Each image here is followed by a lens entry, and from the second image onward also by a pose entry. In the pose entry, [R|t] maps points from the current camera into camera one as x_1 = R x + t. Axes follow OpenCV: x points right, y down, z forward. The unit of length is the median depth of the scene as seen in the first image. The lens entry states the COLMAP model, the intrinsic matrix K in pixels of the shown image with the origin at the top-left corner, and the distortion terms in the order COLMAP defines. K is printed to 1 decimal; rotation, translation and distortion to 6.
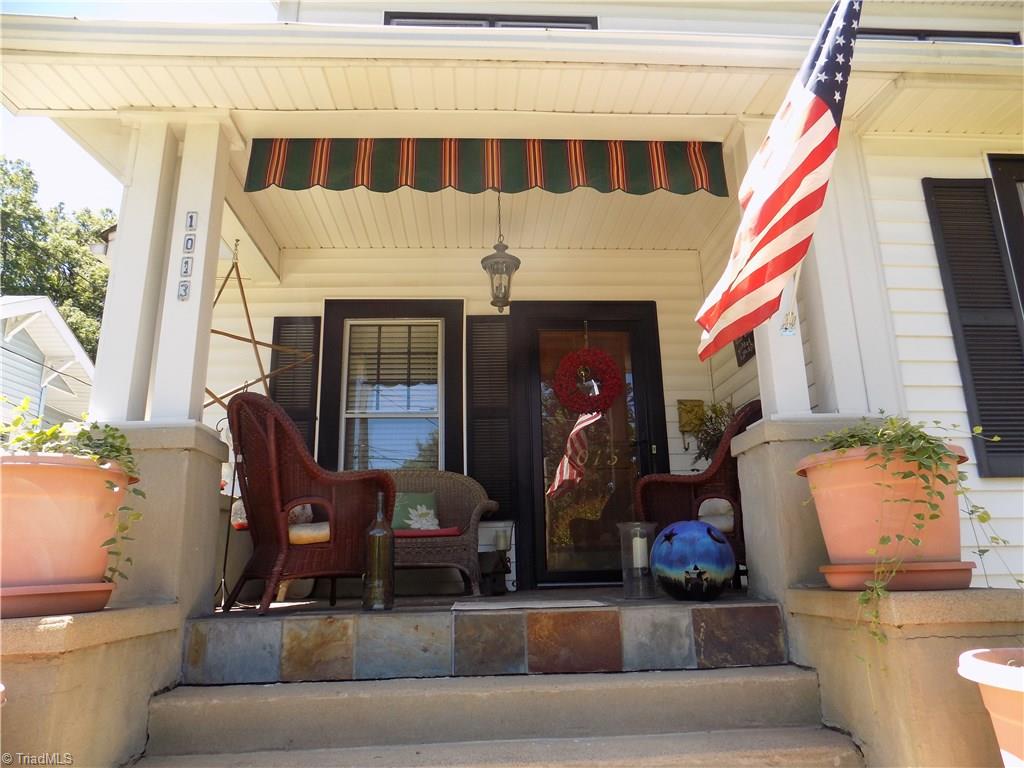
lens RADIAL K [[684.7, 0, 507.4], [0, 684.7, 370.7], [0, 0, 1]] dist [-0.043850, 0.006508]
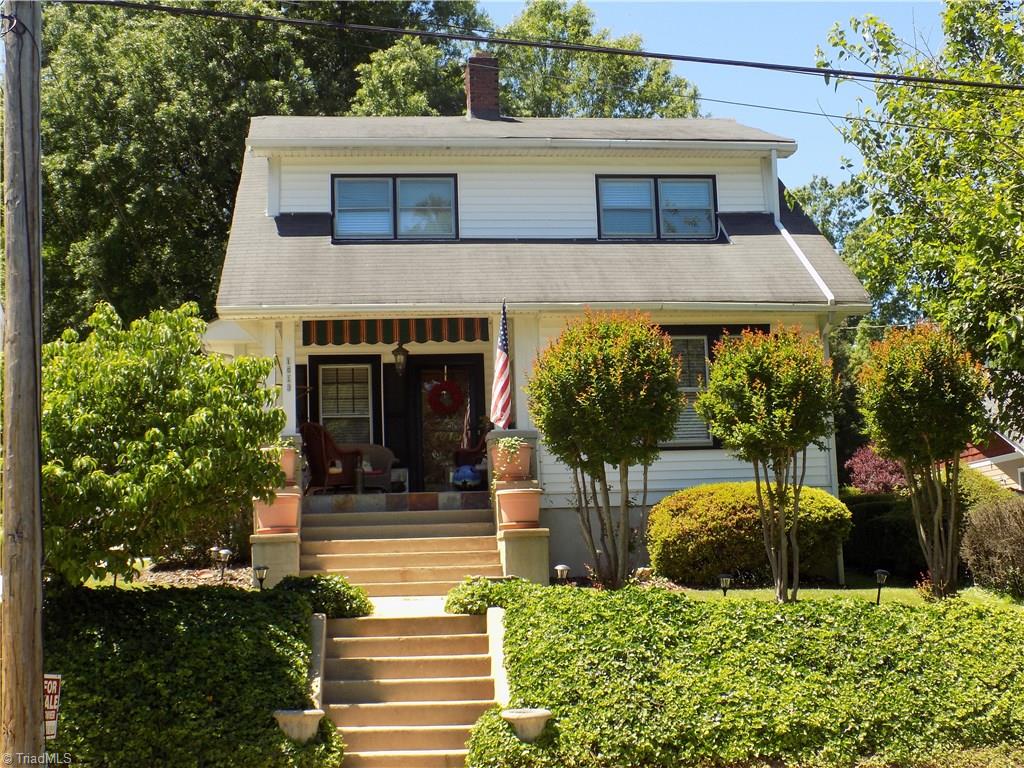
lens RADIAL K [[1384.0, 0, 512.0], [0, 1384.0, 384.0], [0, 0, 1]] dist [-0.005414, -0.002023]
pose [[0.998126, -0.003303, 0.061106, 0.092529], [-0.005163, 0.990437, 0.137870, -0.818222], [-0.060977, -0.137927, 0.988564, -4.183363]]
